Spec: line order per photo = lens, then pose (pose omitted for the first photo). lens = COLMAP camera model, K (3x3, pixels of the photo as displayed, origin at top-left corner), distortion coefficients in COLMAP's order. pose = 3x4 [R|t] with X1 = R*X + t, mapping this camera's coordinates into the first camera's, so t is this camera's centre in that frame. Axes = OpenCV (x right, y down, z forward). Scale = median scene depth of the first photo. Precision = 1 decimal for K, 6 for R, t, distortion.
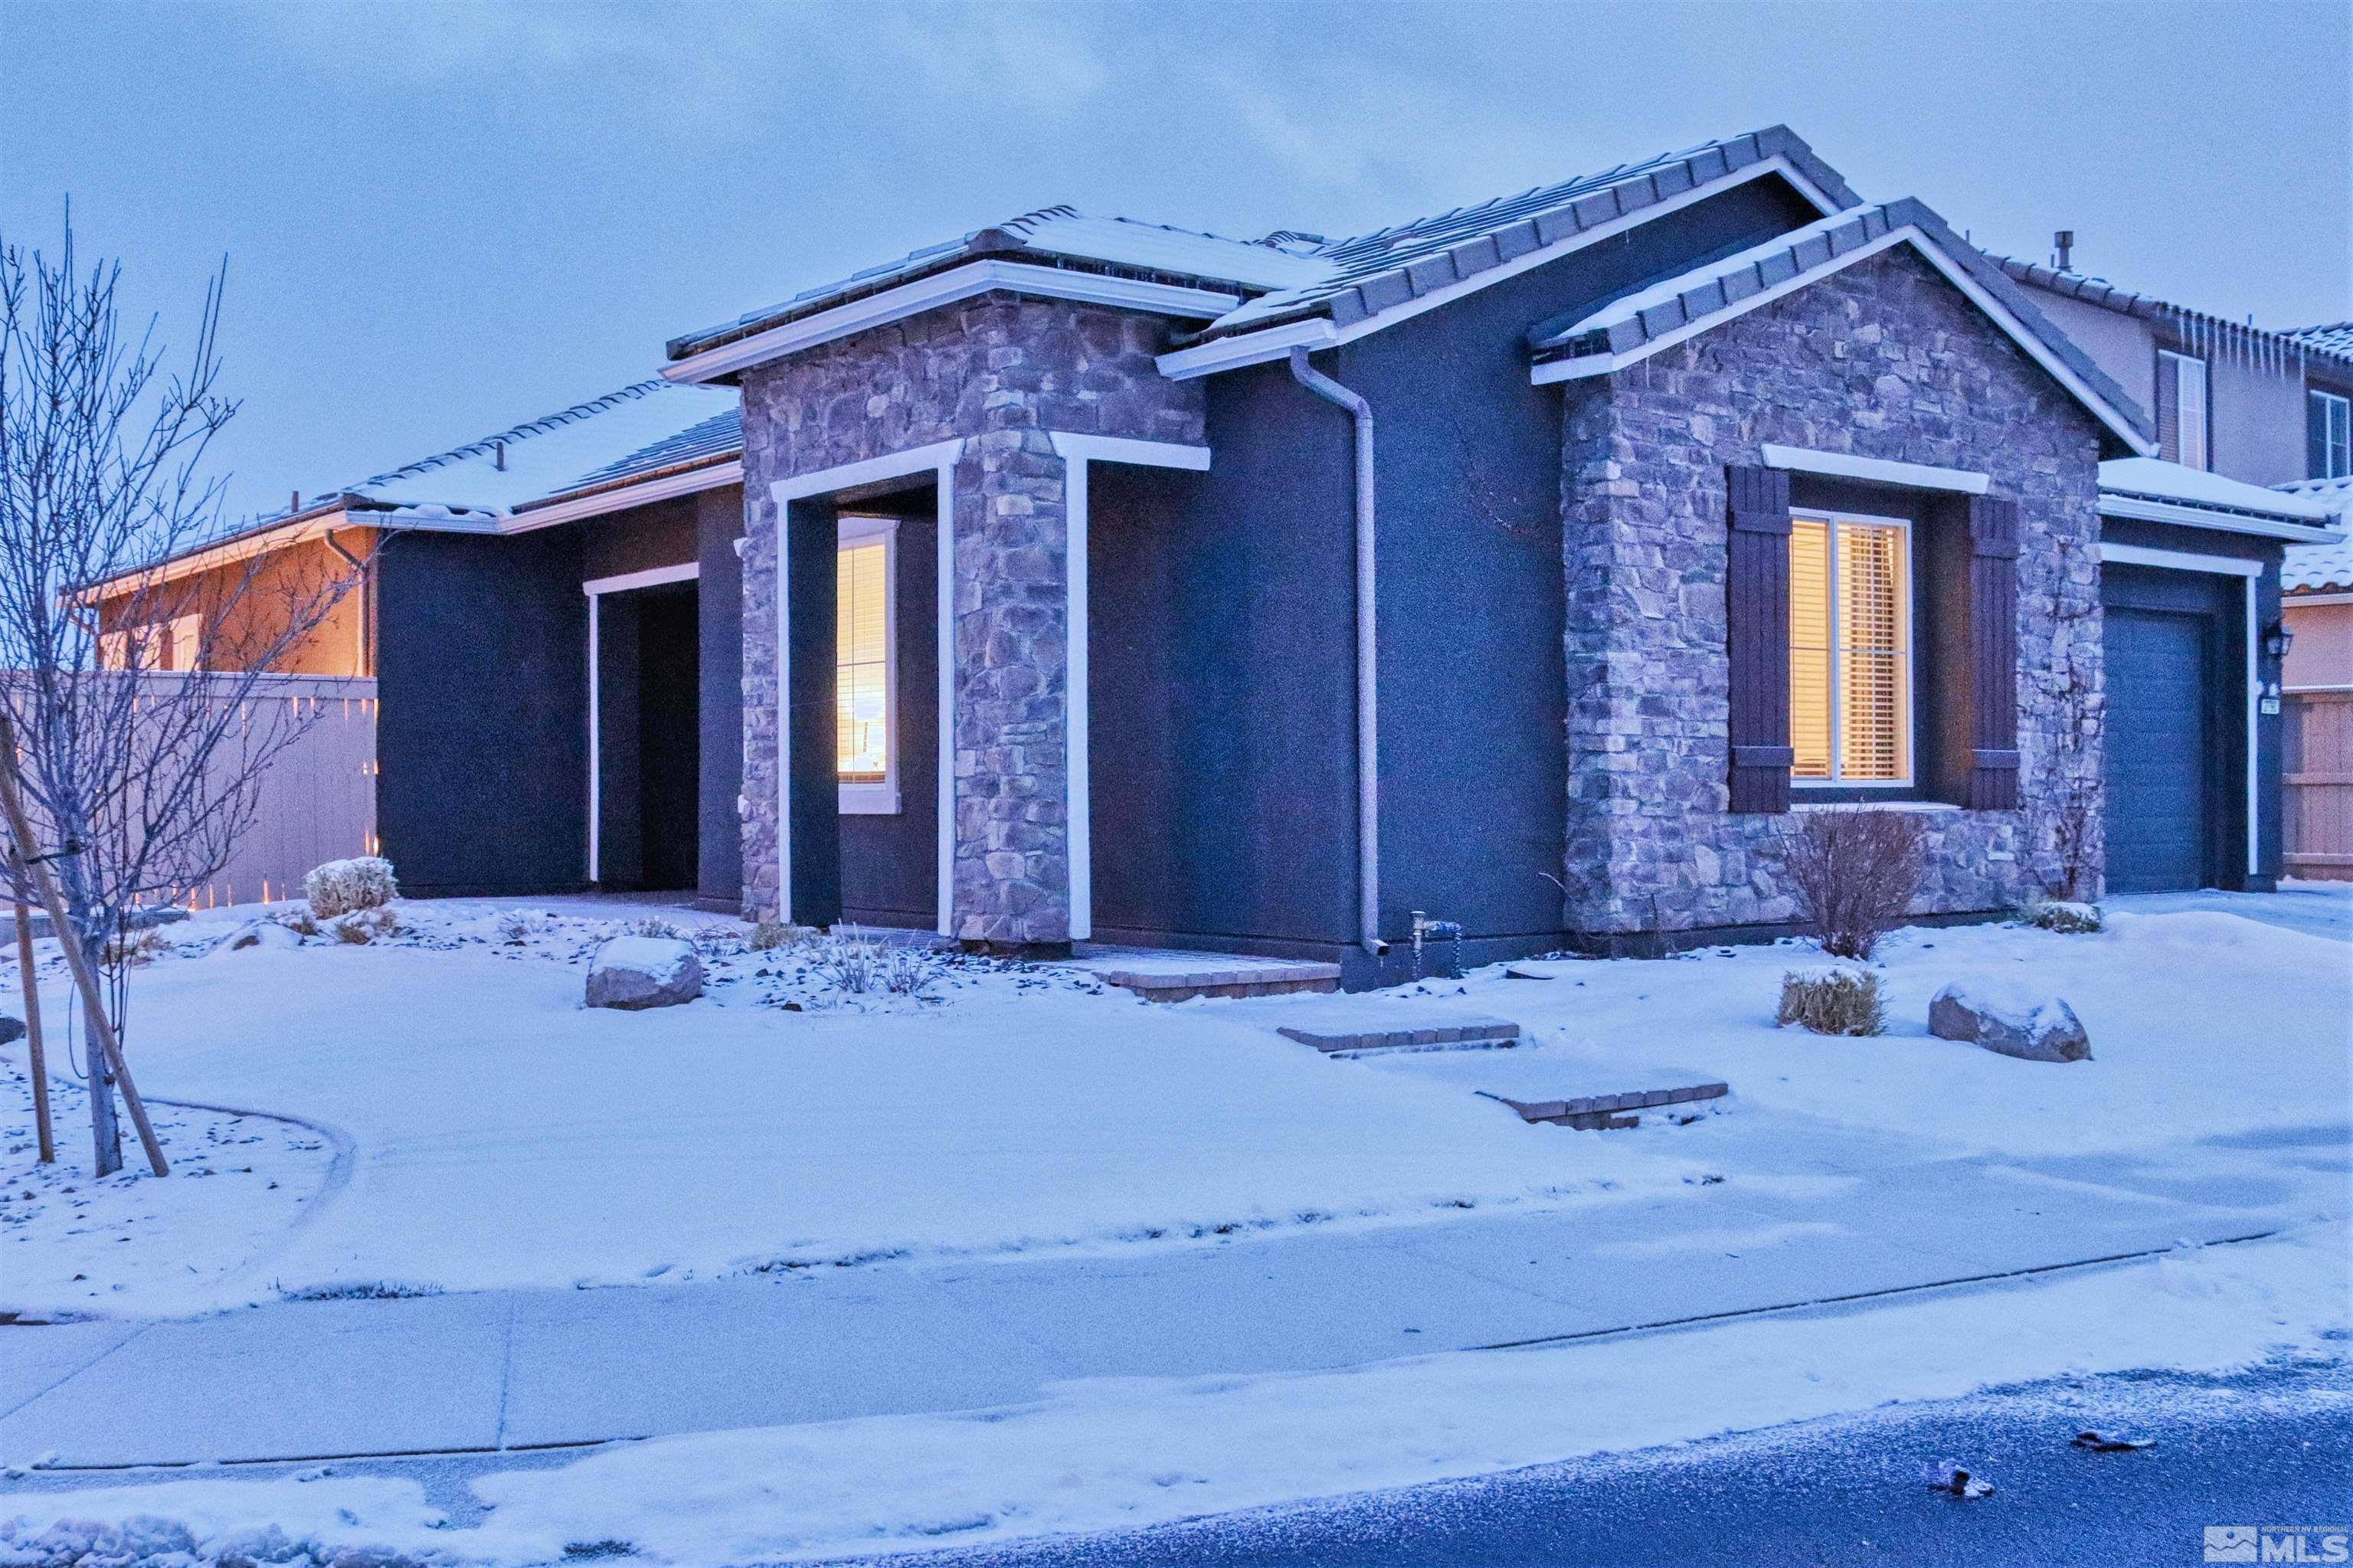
lens RADIAL K [[2318.8, 0, 1157.9], [0, 2318.8, 771.3], [0, 0, 1]] dist [-0.041364, 0.000000]
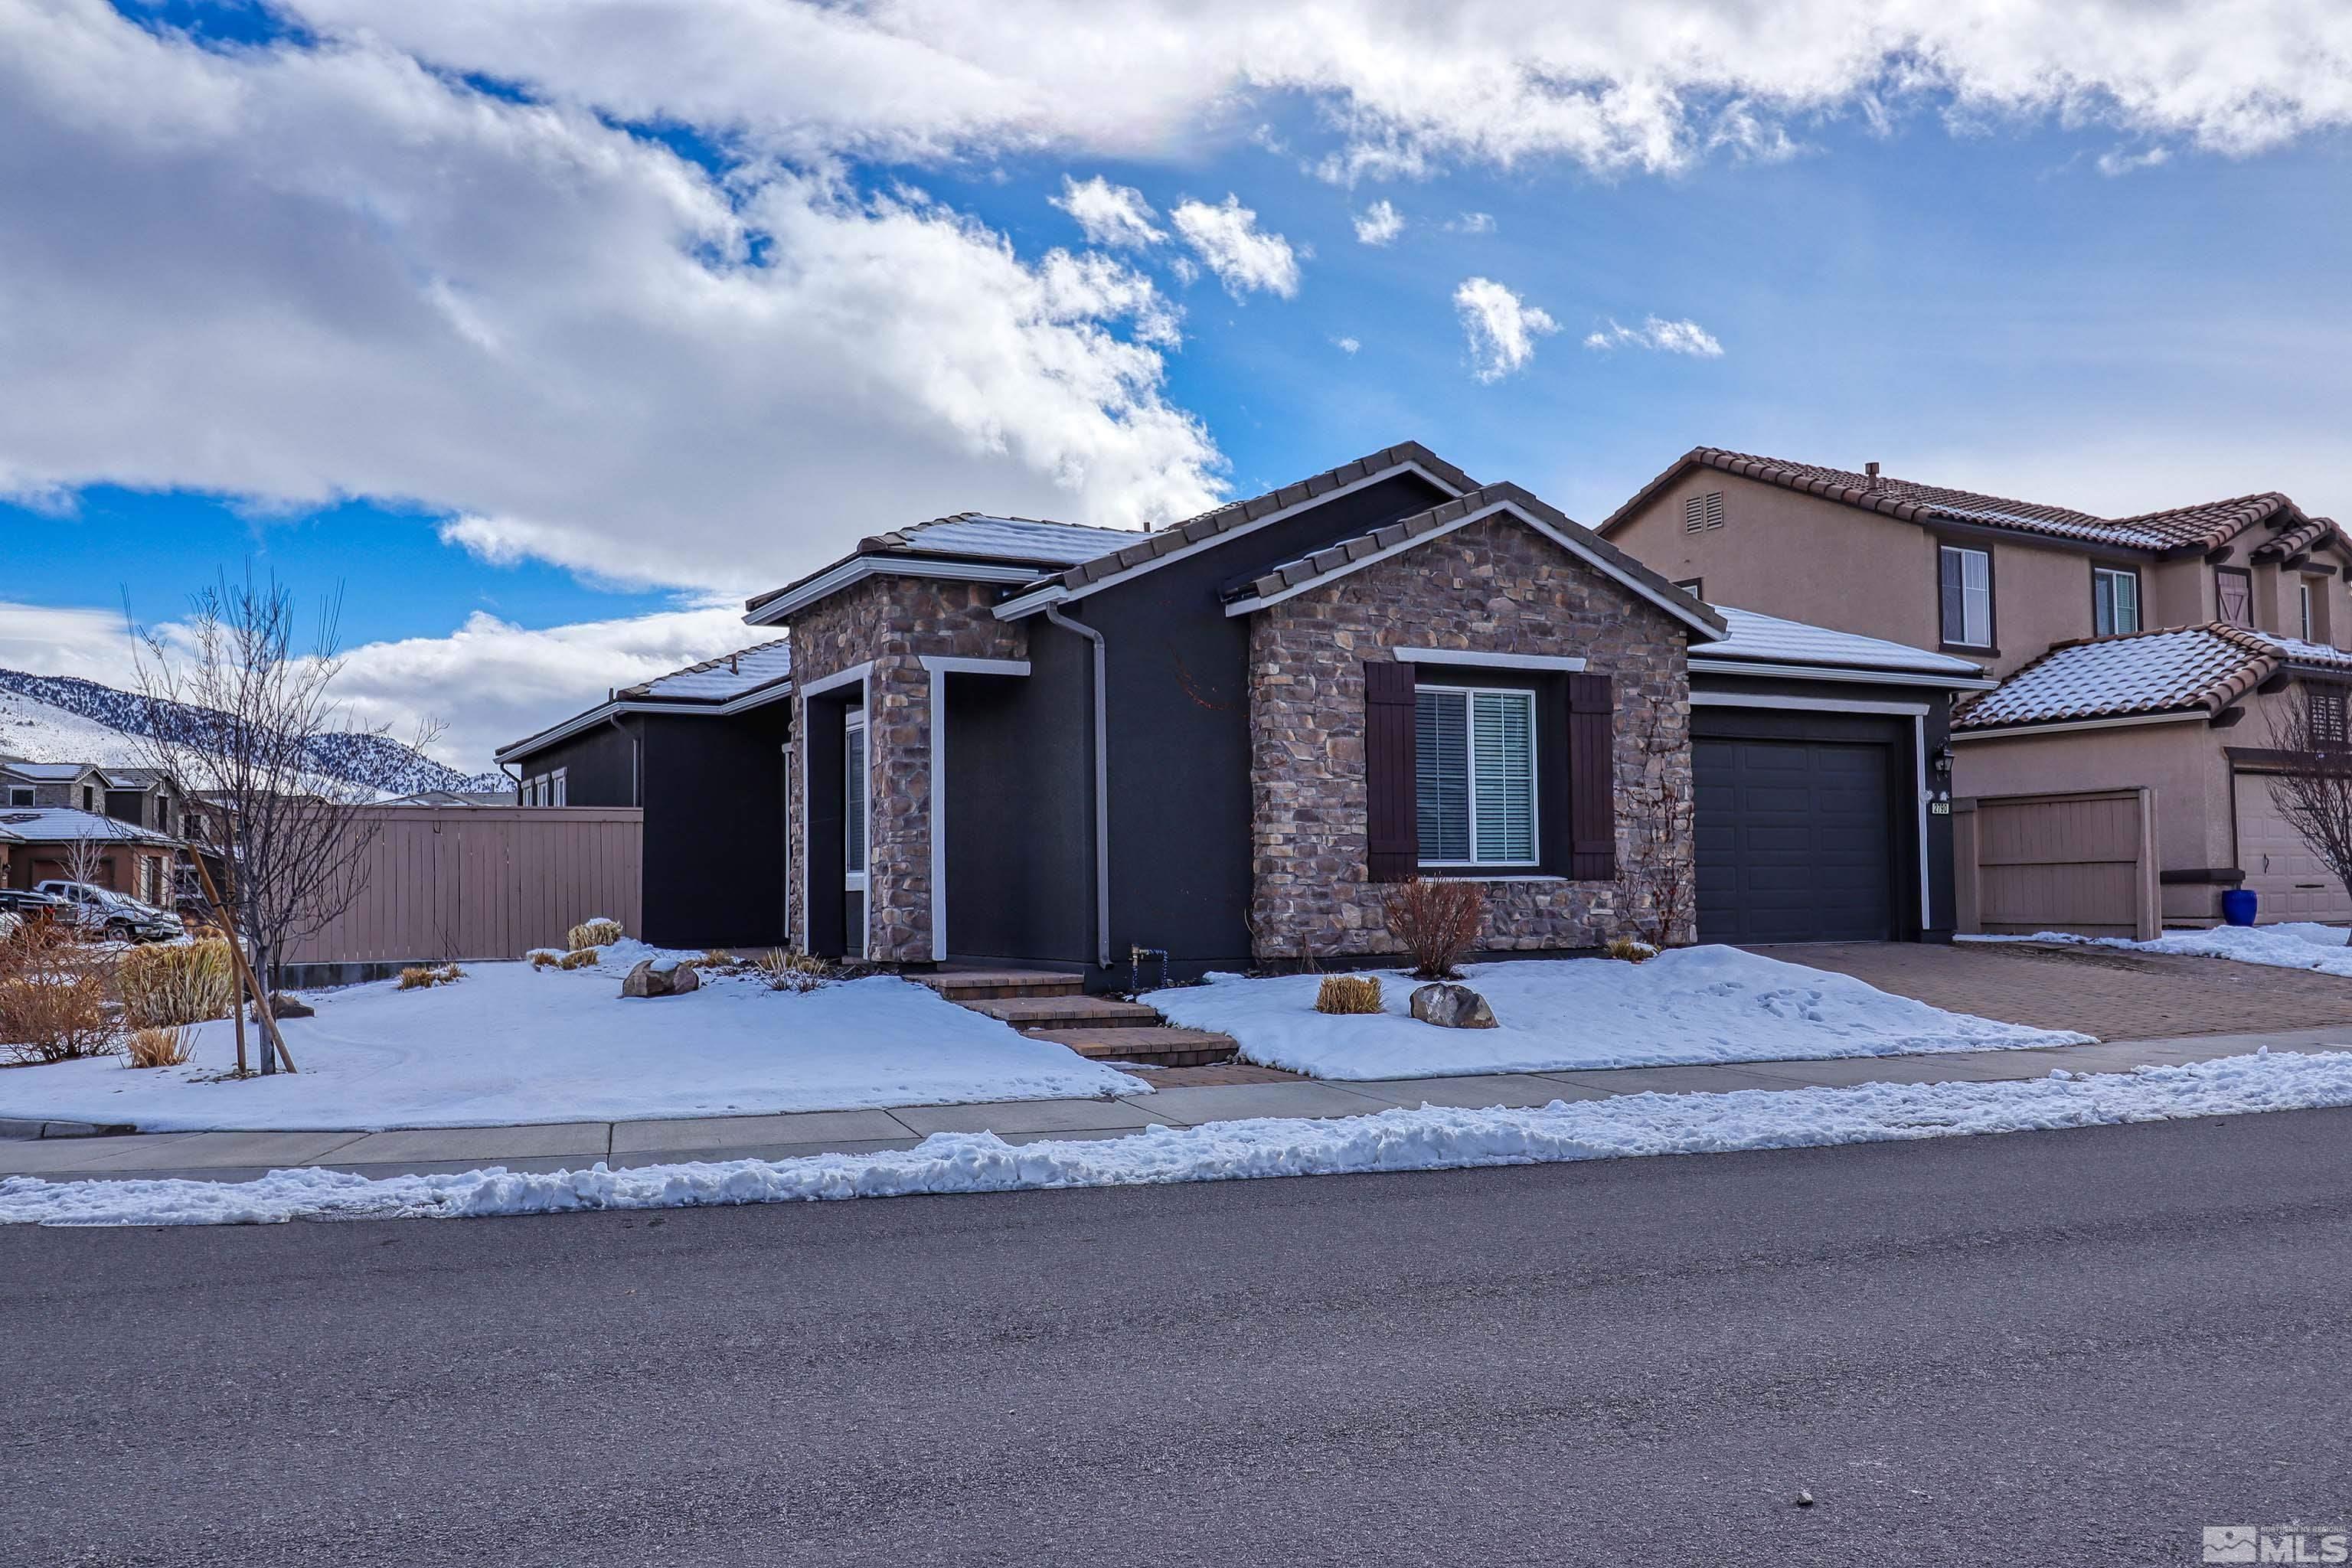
lens RADIAL K [[1849.5, 0, 1184.4], [0, 1849.5, 801.4], [0, 0, 1]] dist [0.000117, 0.010531]
pose [[0.988987, -0.015113, -0.147229, 0.320713], [0.009388, 0.999175, -0.039499, 0.011911], [0.147705, 0.037682, 0.988313, -0.271578]]
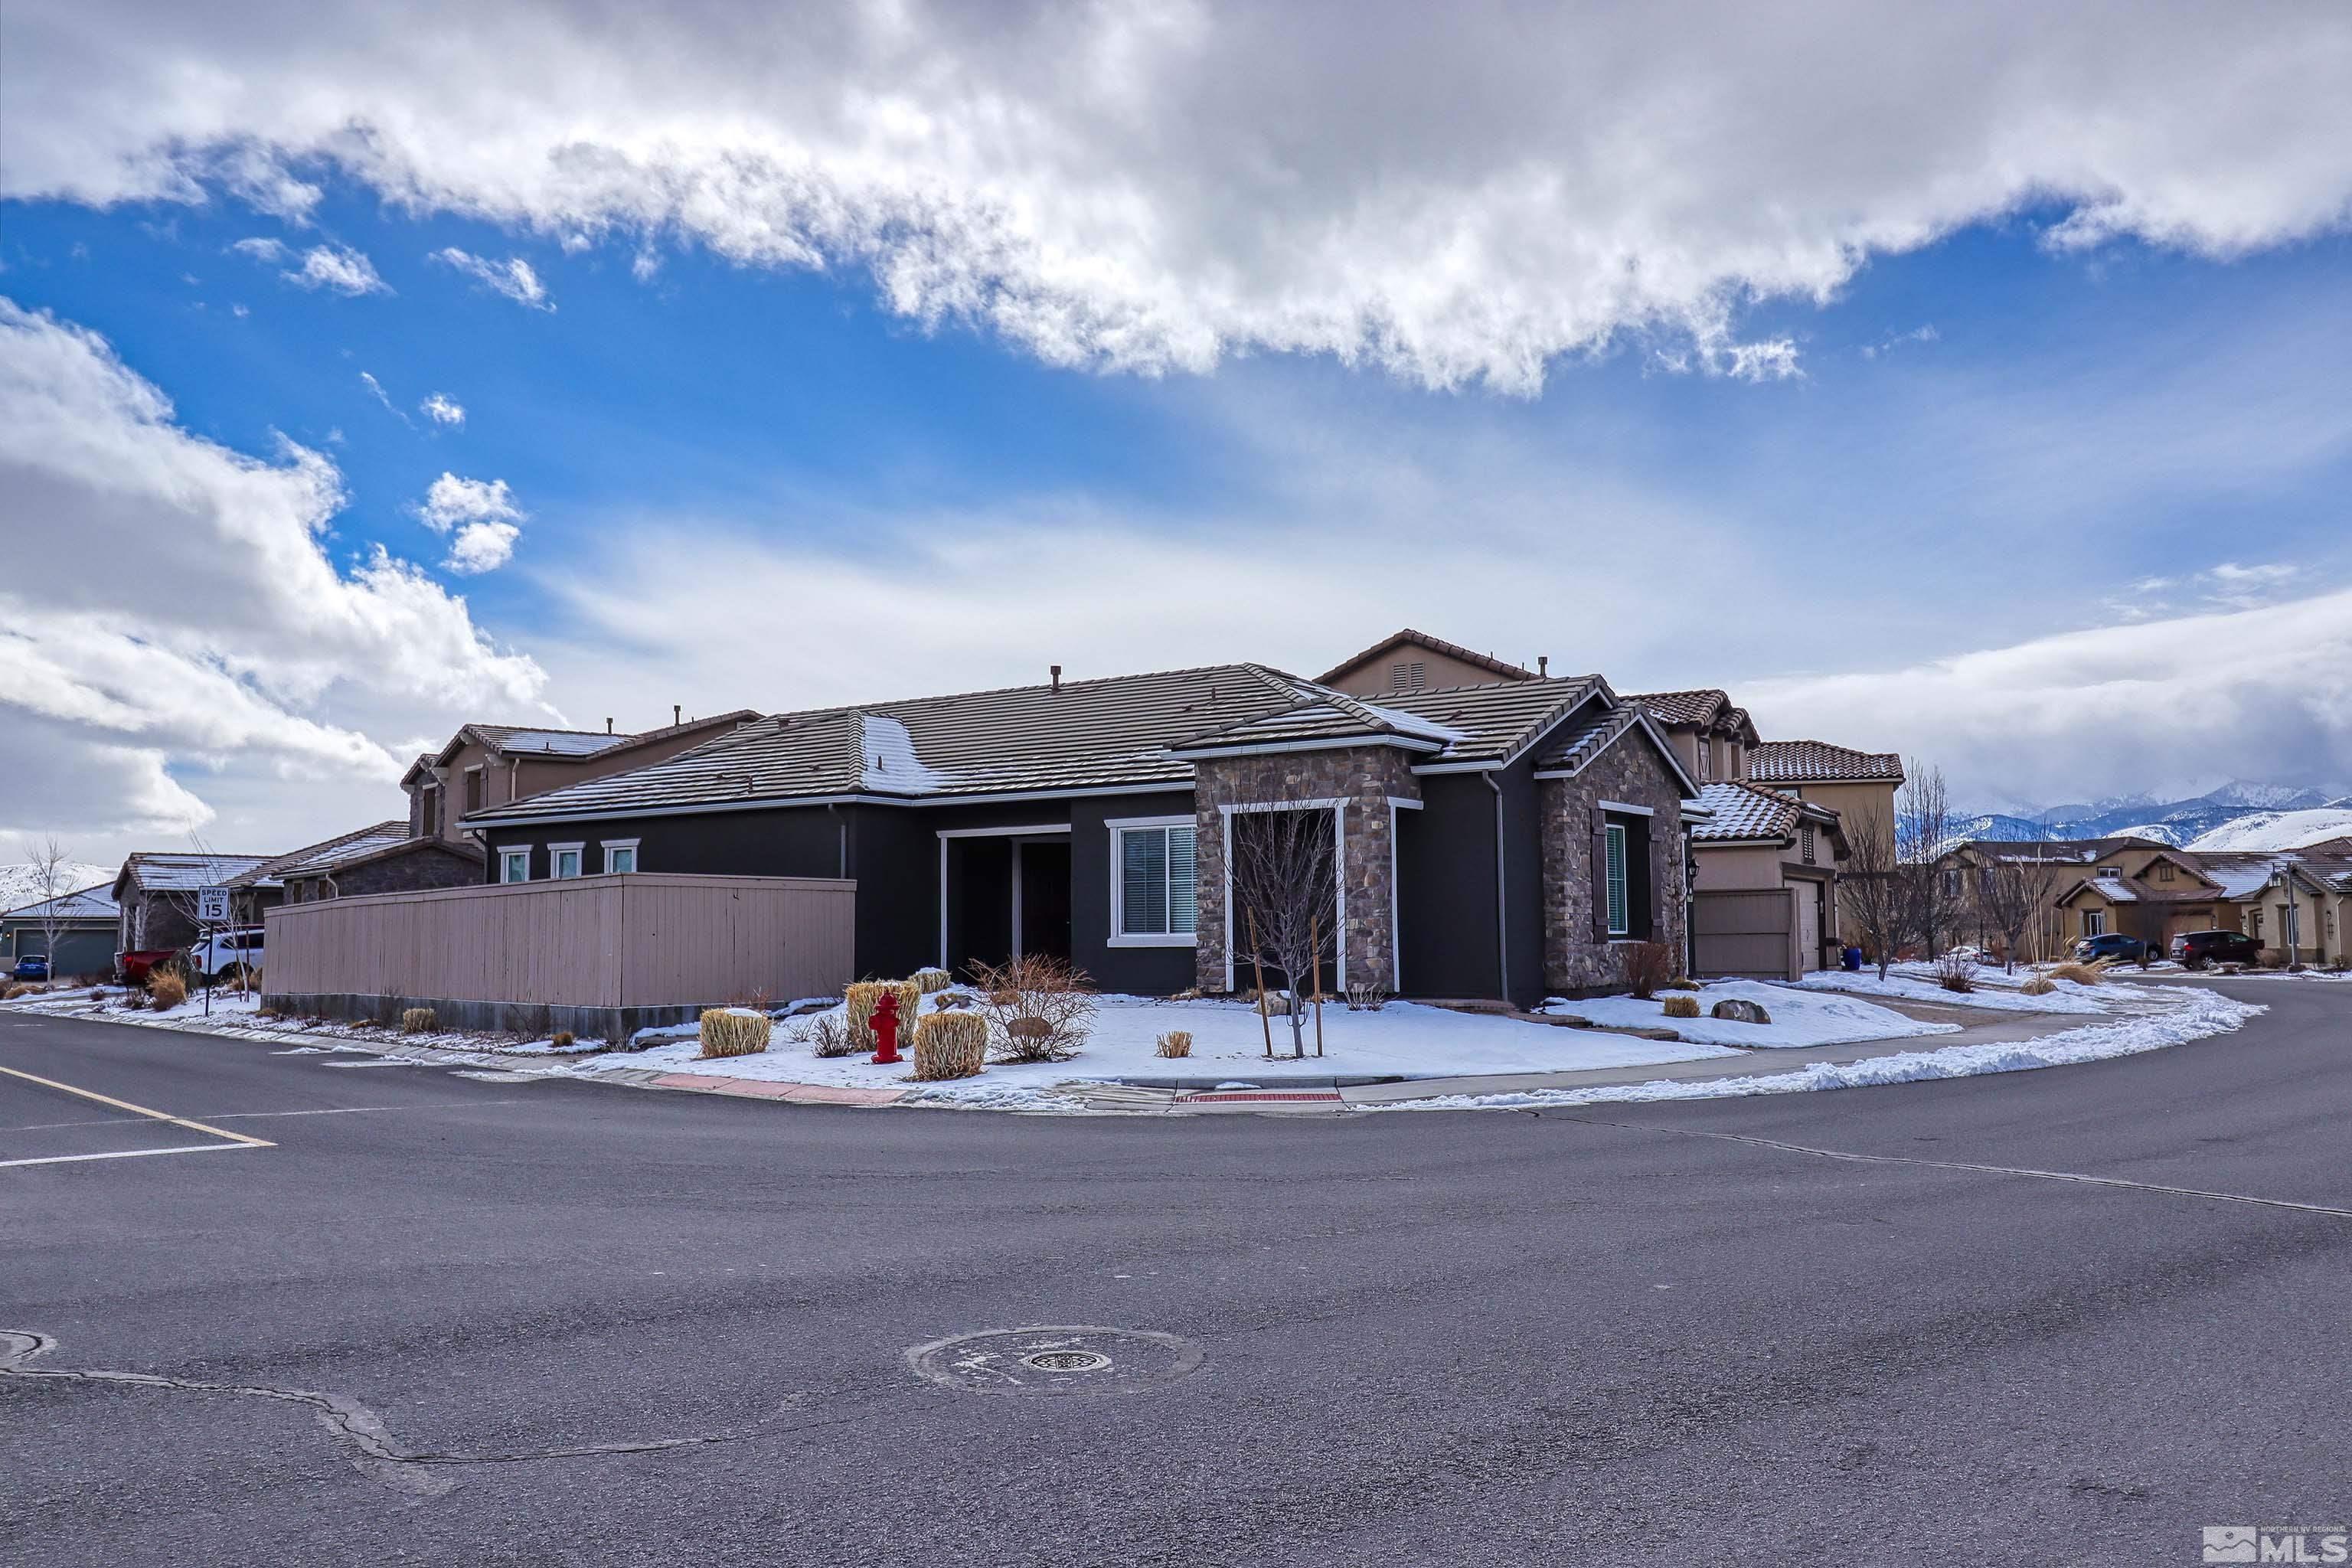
lens RADIAL K [[1849.5, 0, 1151.2], [0, 1849.5, 829.2], [0, 0, 1]] dist [0.000117, 0.010531]
pose [[0.952512, 0.016179, 0.304072, -0.885027], [0.000807, 0.998450, -0.055653, 0.005469], [-0.304501, 0.053256, 0.951022, -0.851694]]
